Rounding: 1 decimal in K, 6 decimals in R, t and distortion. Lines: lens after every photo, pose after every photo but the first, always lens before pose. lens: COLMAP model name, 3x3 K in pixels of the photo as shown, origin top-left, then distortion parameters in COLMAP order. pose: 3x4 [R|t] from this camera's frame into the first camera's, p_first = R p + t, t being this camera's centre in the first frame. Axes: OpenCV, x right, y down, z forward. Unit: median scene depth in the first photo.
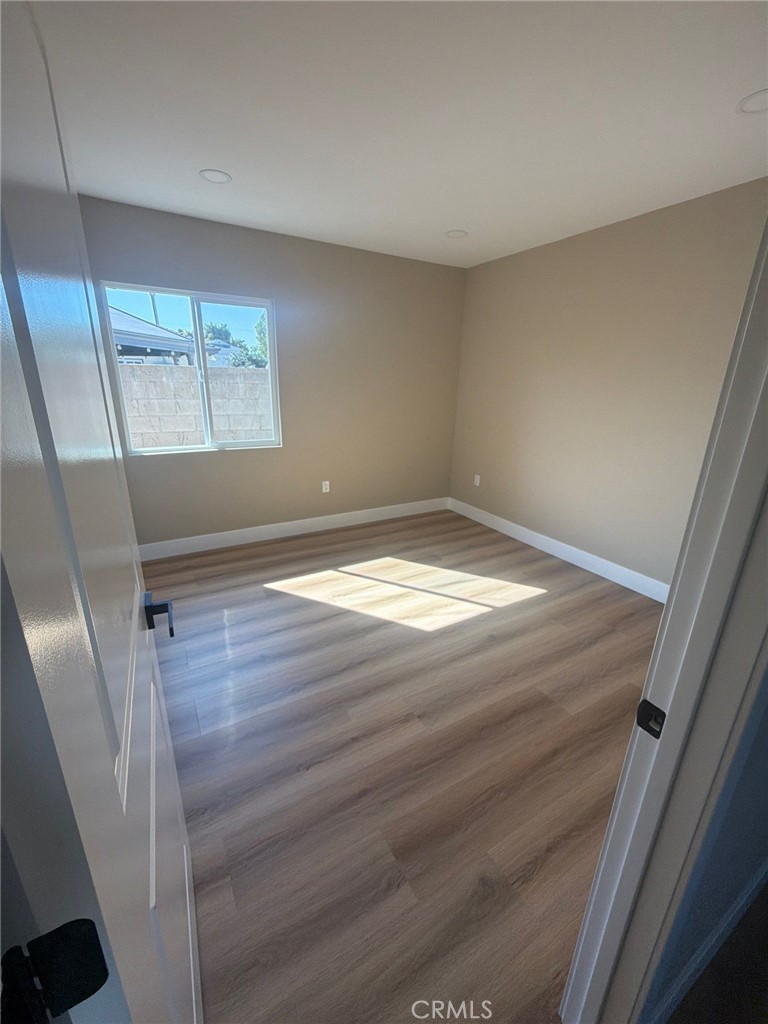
lens RADIAL K [[407.8, 0, 385.9], [0, 407.8, 511.1], [0, 0, 1]] dist [-0.000594, -0.000012]
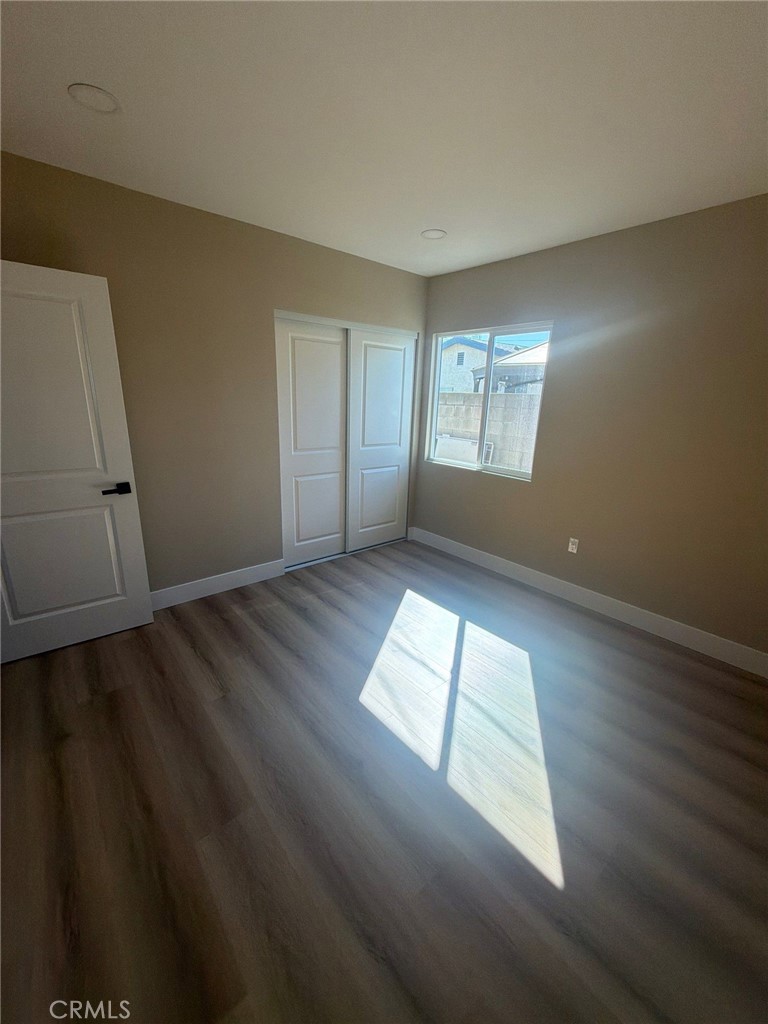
lens RADIAL K [[407.8, 0, 384.7], [0, 407.8, 509.1], [0, 0, 1]] dist [-0.000594, -0.000012]
pose [[0.183300, 0.252852, -0.949982, 0.796483], [-0.332069, 0.925480, 0.182258, -0.231681], [0.925274, 0.282052, 0.253605, 0.716004]]
